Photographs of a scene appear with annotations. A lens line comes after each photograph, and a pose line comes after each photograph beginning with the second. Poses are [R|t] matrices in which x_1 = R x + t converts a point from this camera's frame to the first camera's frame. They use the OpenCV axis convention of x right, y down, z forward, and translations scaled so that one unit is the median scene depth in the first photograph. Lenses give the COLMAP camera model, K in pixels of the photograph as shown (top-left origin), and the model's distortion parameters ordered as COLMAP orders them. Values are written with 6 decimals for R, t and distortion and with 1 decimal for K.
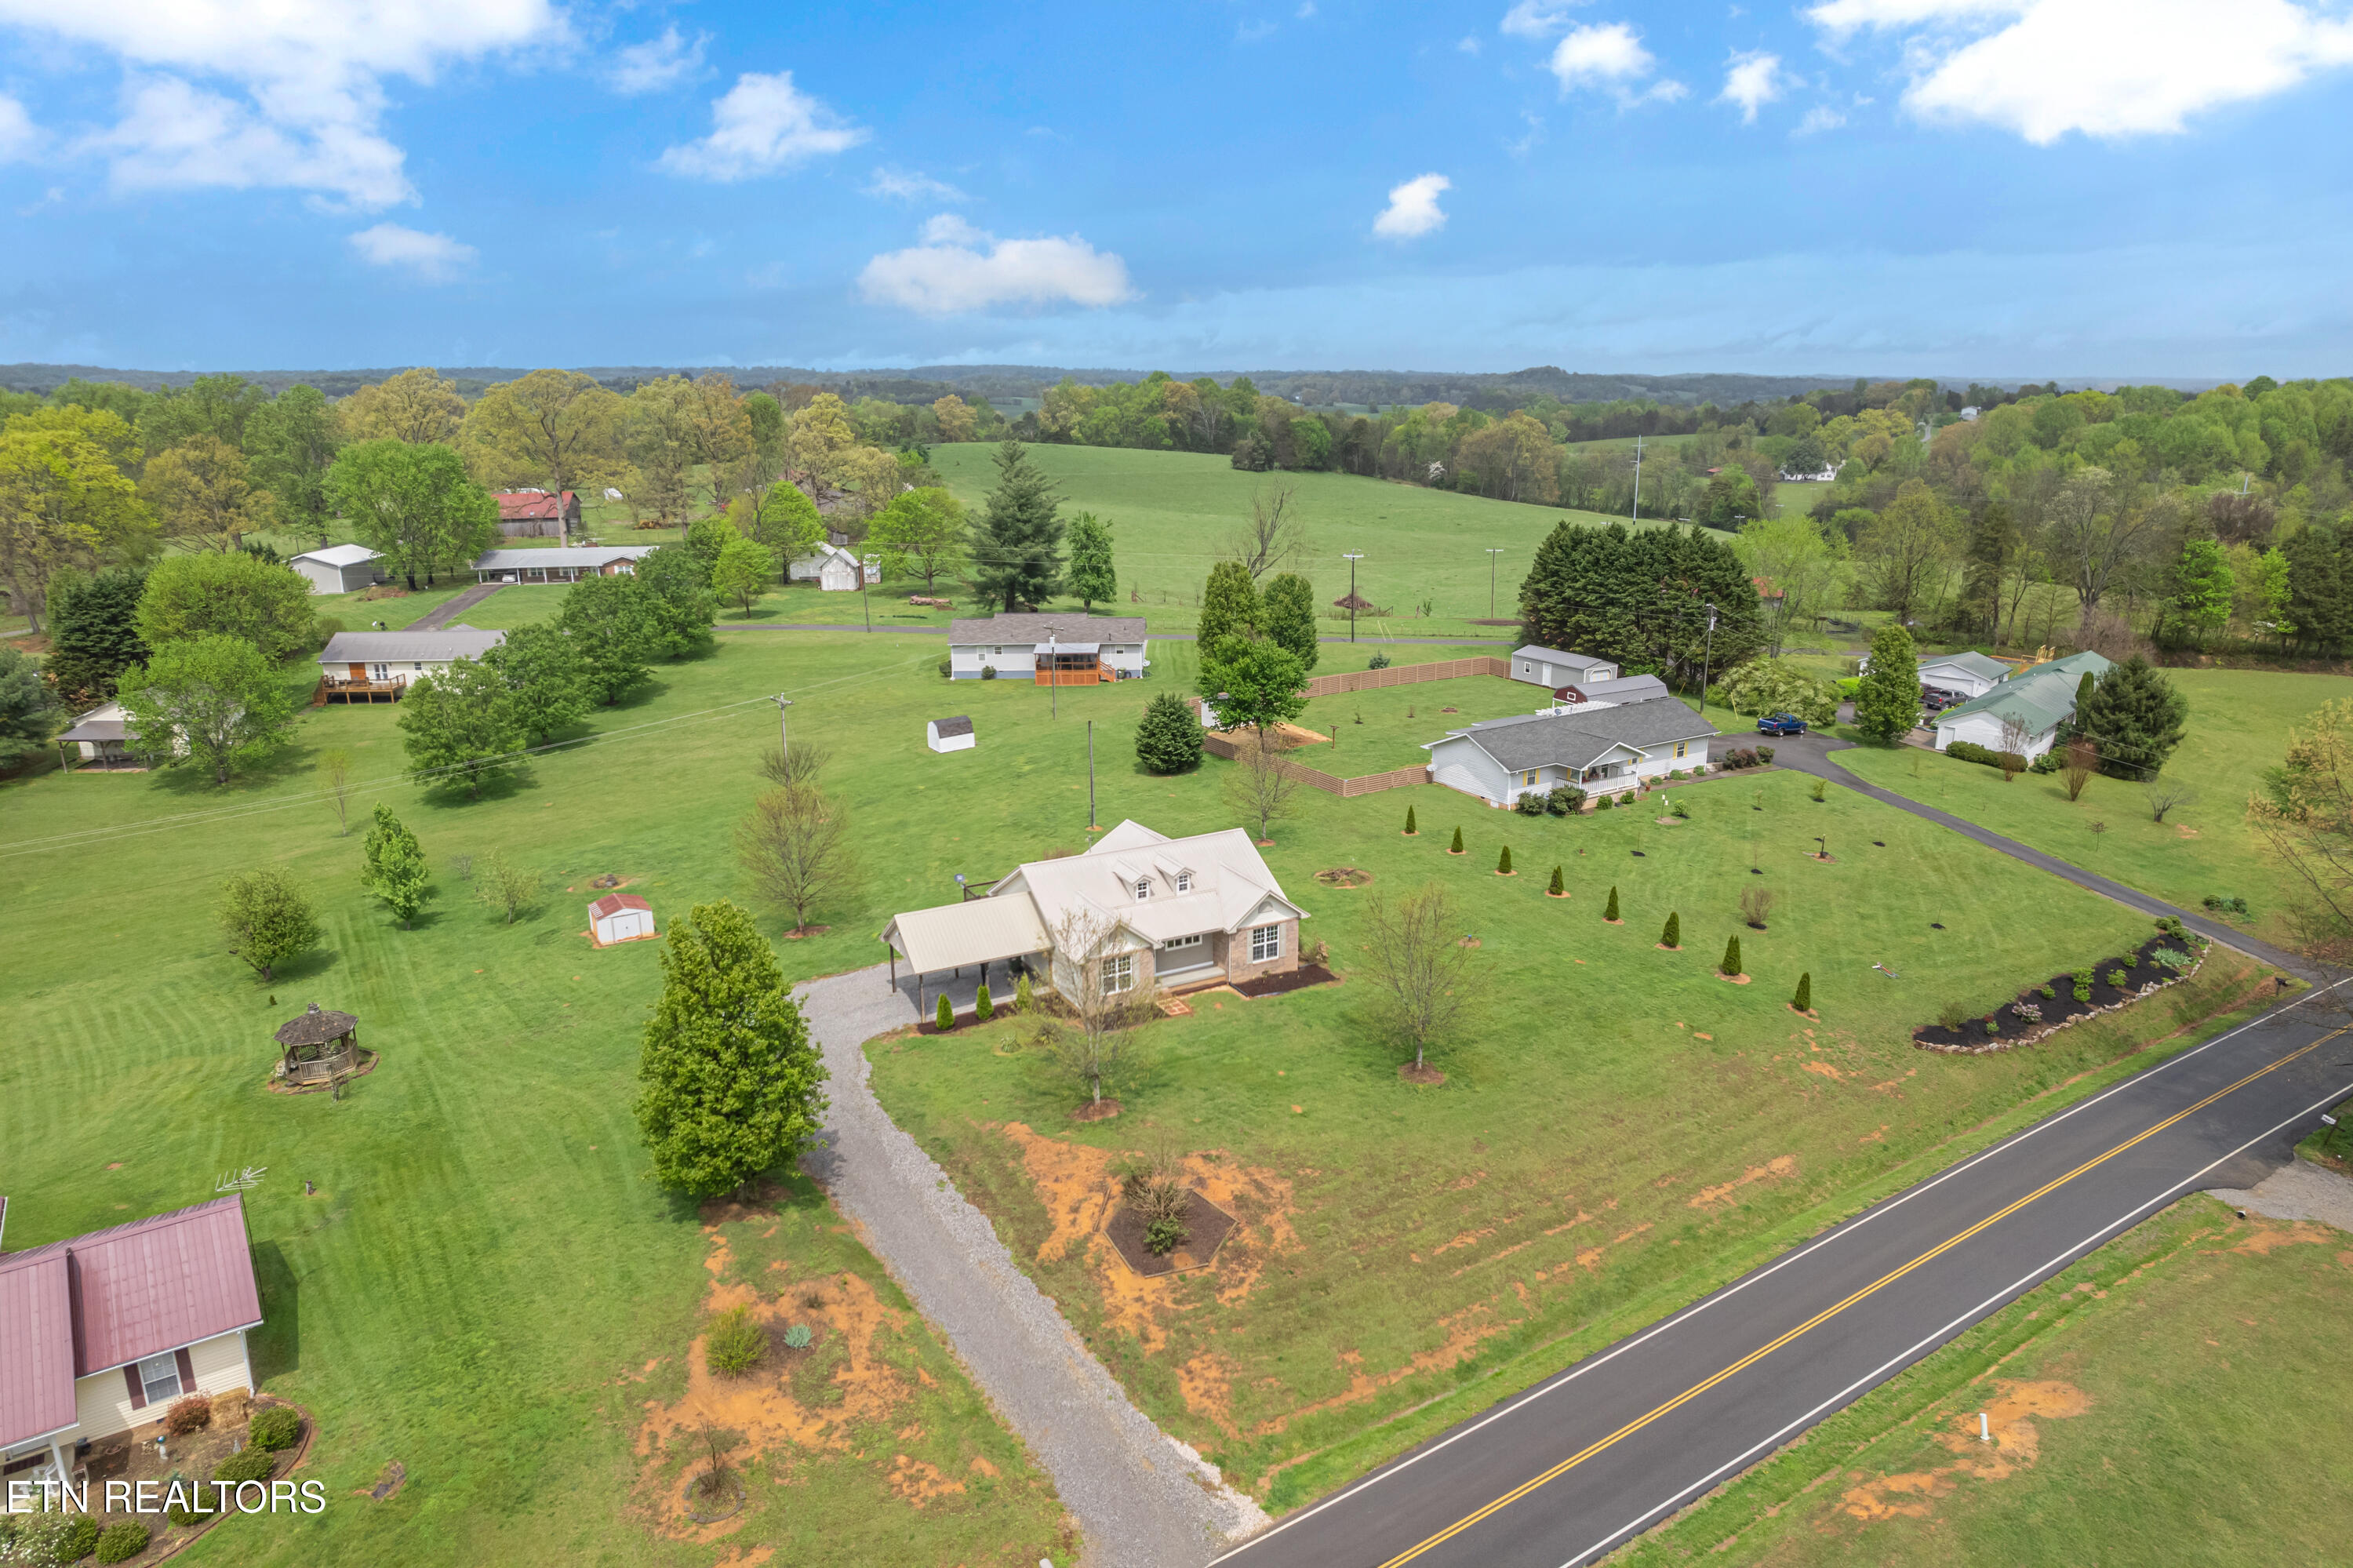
lens RADIAL K [[1513.0, 0, 1188.7], [0, 1513.0, 775.8], [0, 0, 1]] dist [-0.038106, 0.004498]
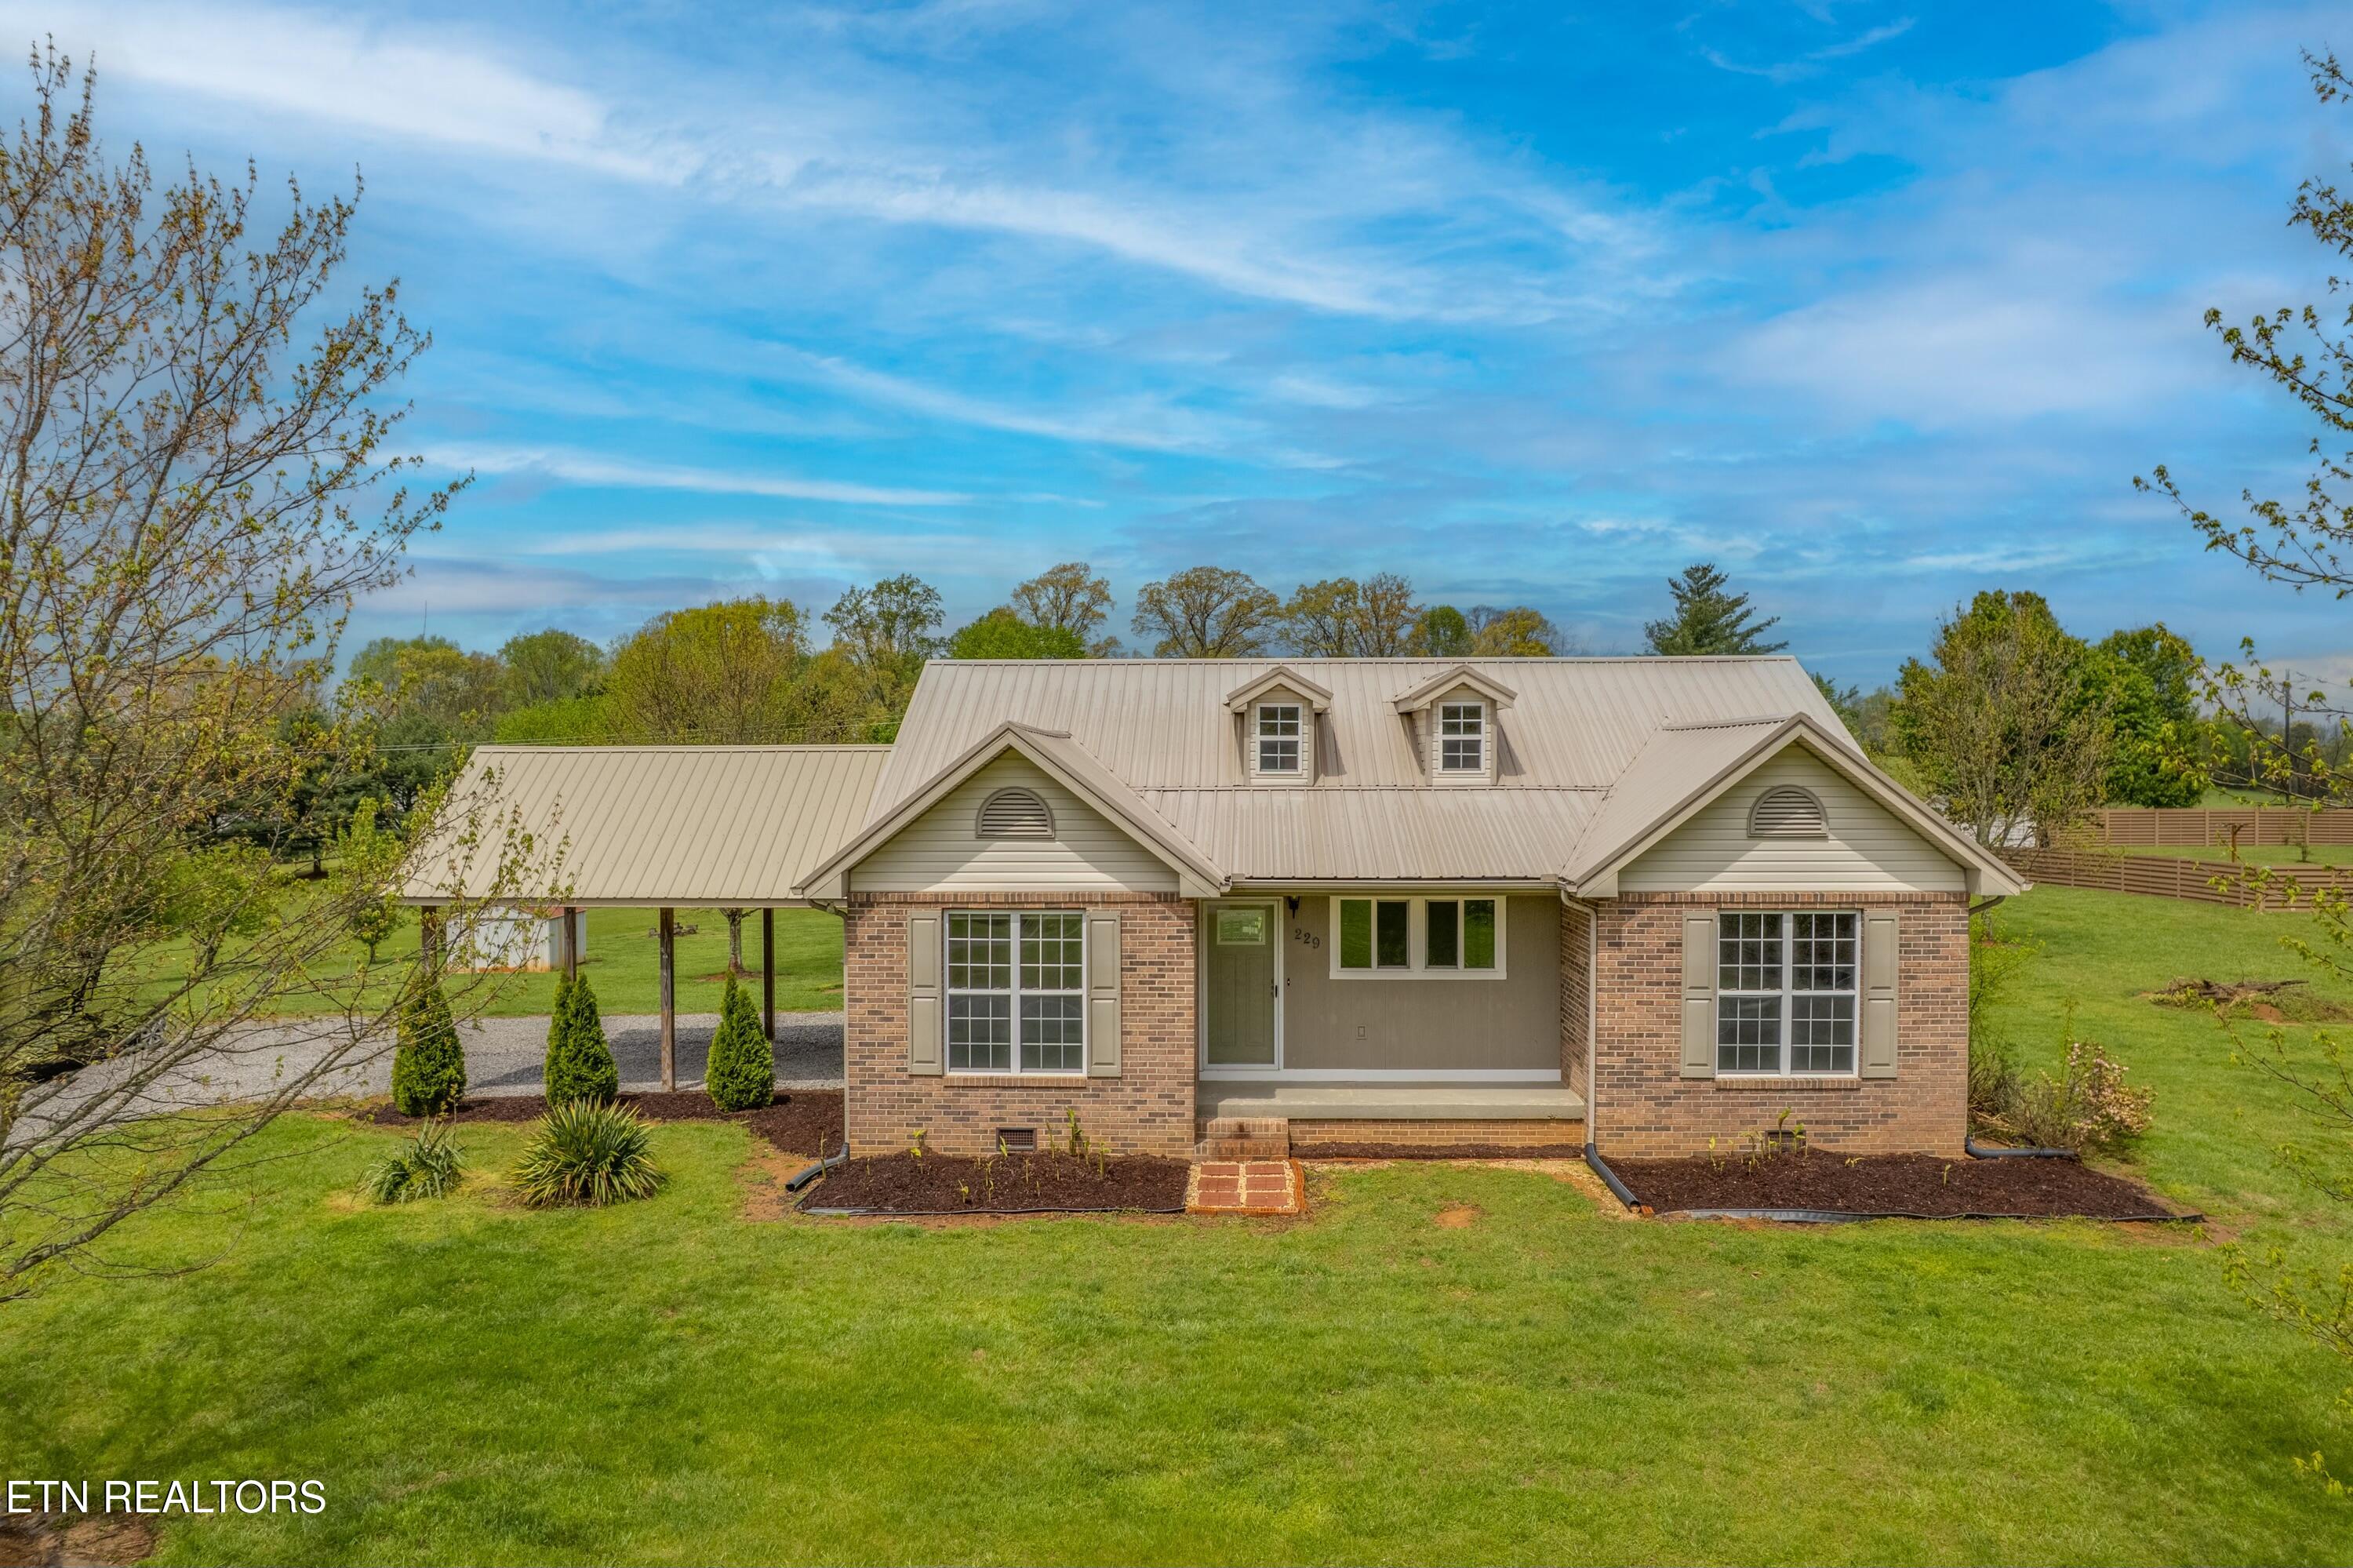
lens RADIAL K [[1513.0, 0, 1190.6], [0, 1513.0, 791.4], [0, 0, 1]] dist [-0.038106, 0.004498]
pose [[0.861764, 0.014954, -0.507089, 0.057664], [-0.134779, 0.970393, -0.200431, 0.092644], [0.489078, 0.241069, 0.838265, 0.525029]]
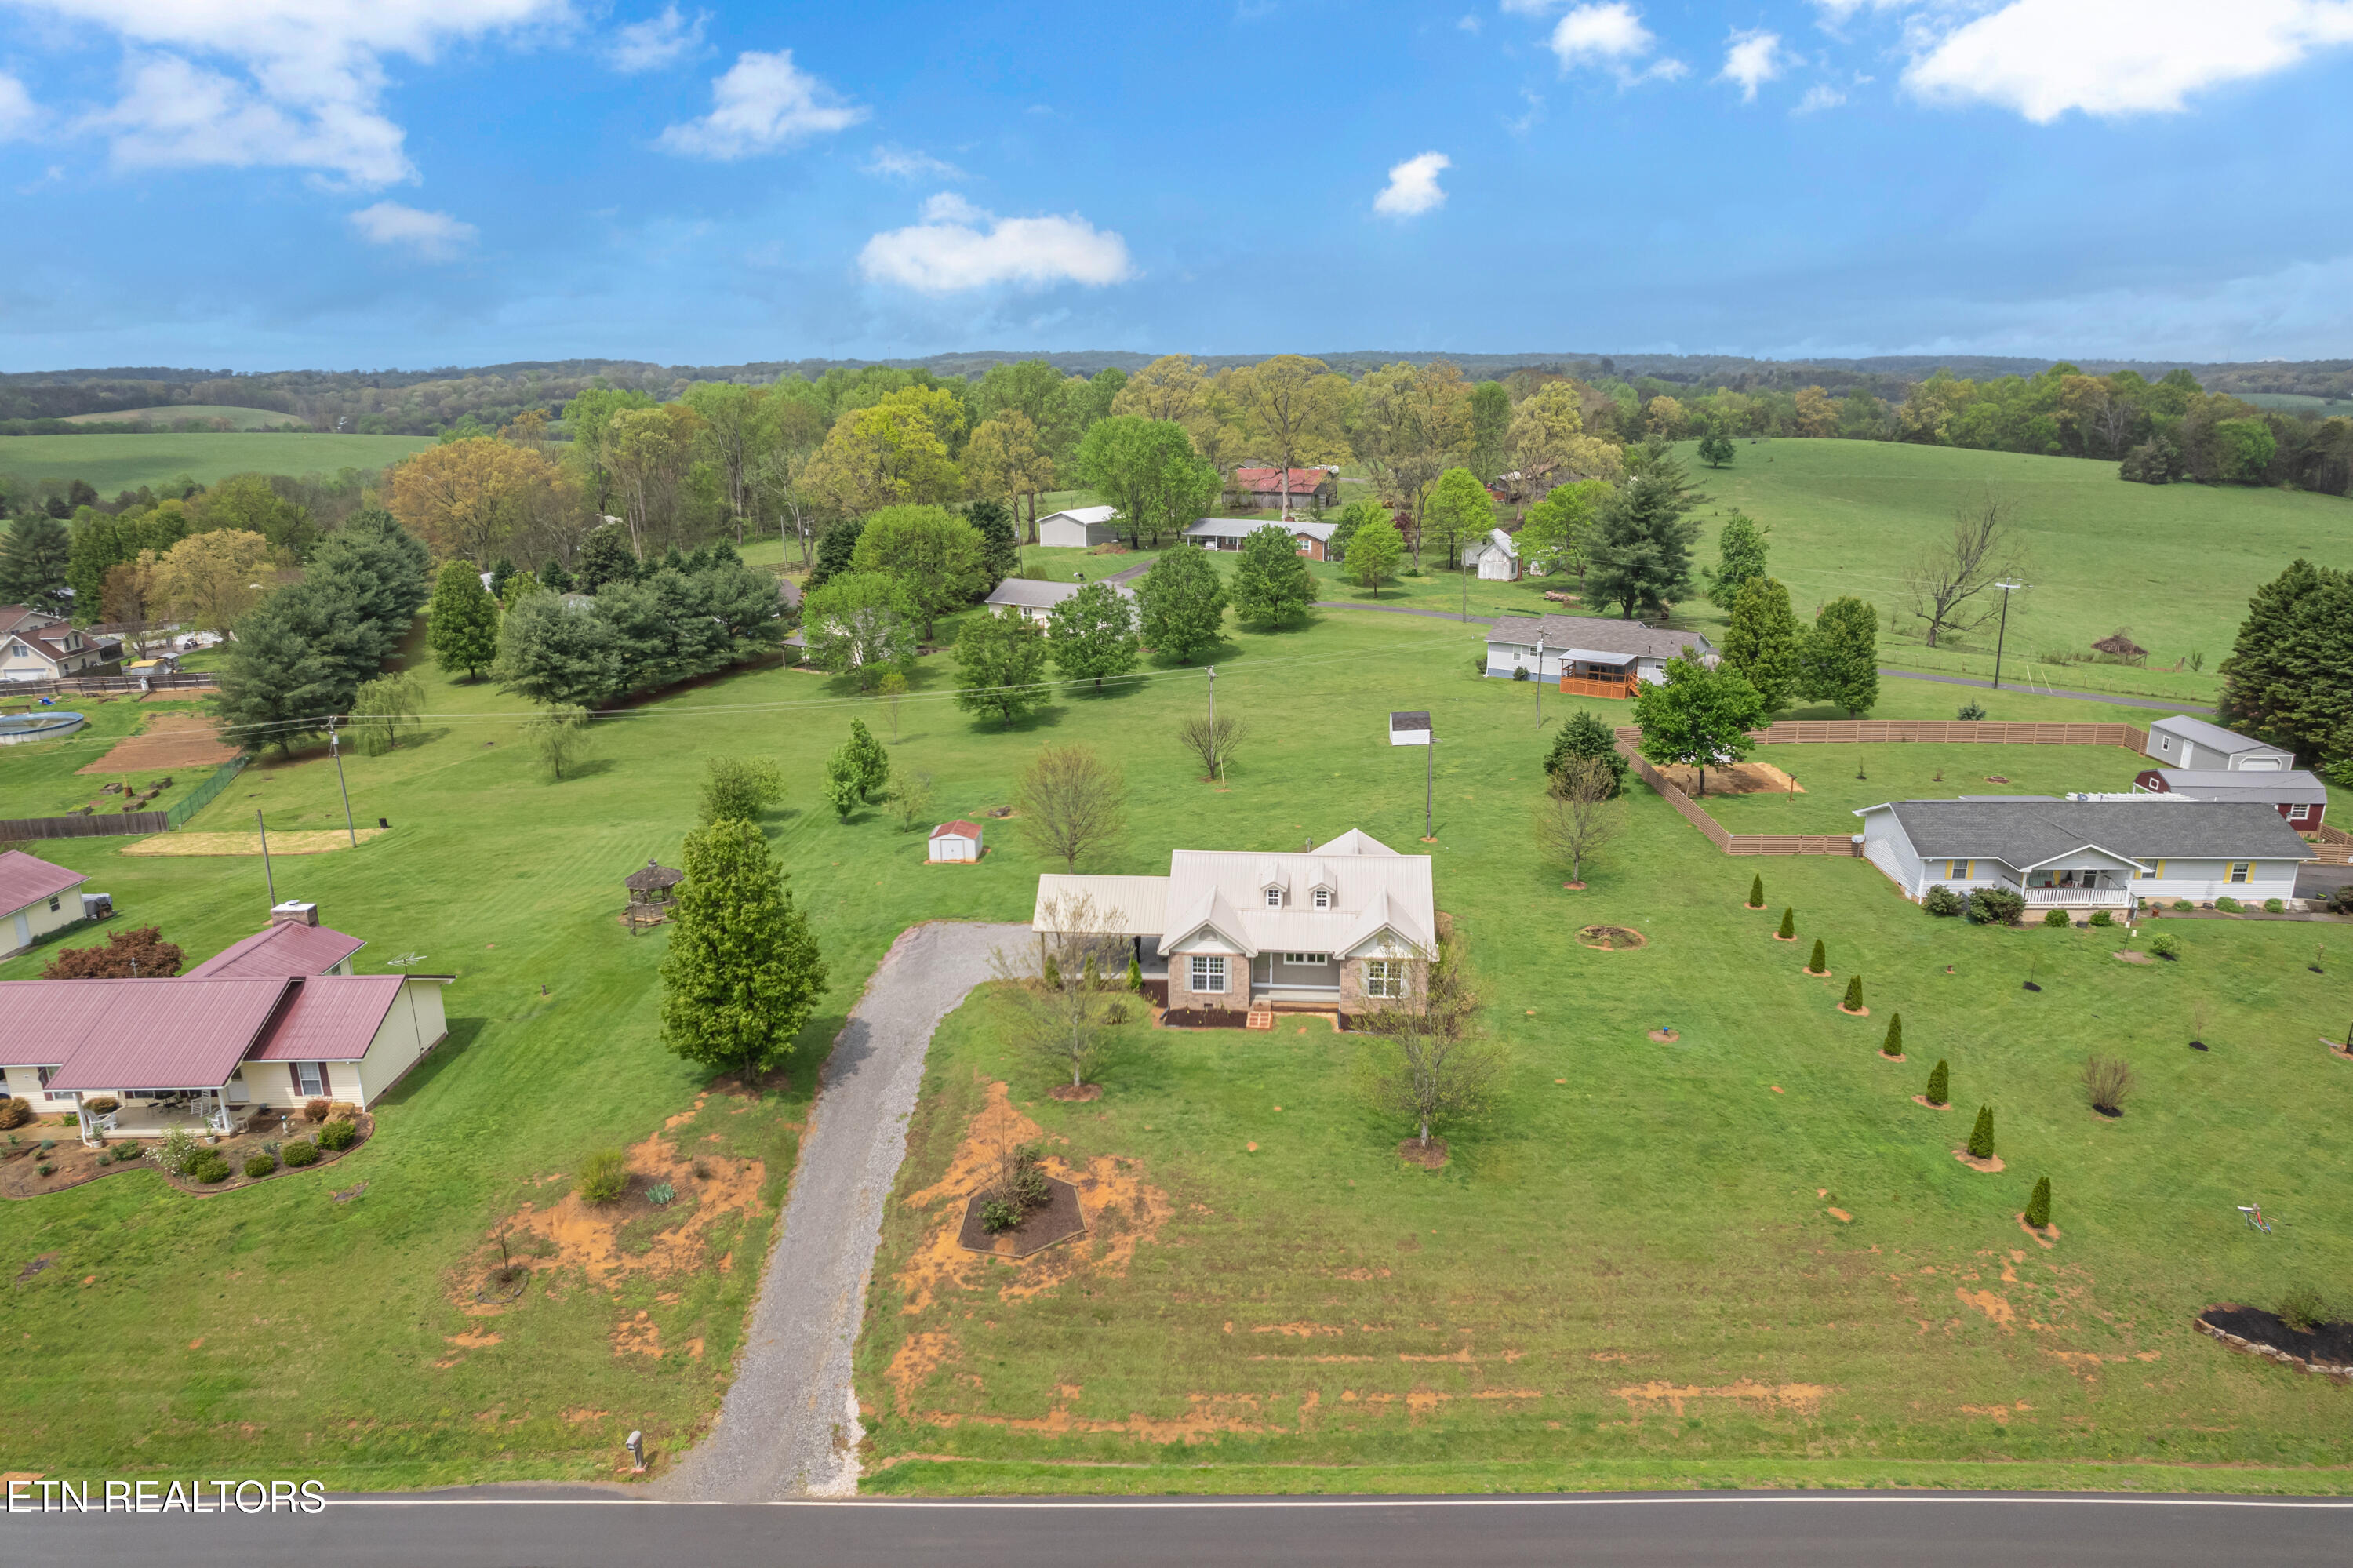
lens RADIAL K [[1513.0, 0, 1184.4], [0, 1513.0, 791.5], [0, 0, 1]] dist [-0.038106, 0.004498]
pose [[0.827964, 0.150862, -0.540108, 0.292146], [-0.141587, 0.988168, 0.058966, -0.026940], [0.542613, 0.027651, 0.839528, 0.103913]]
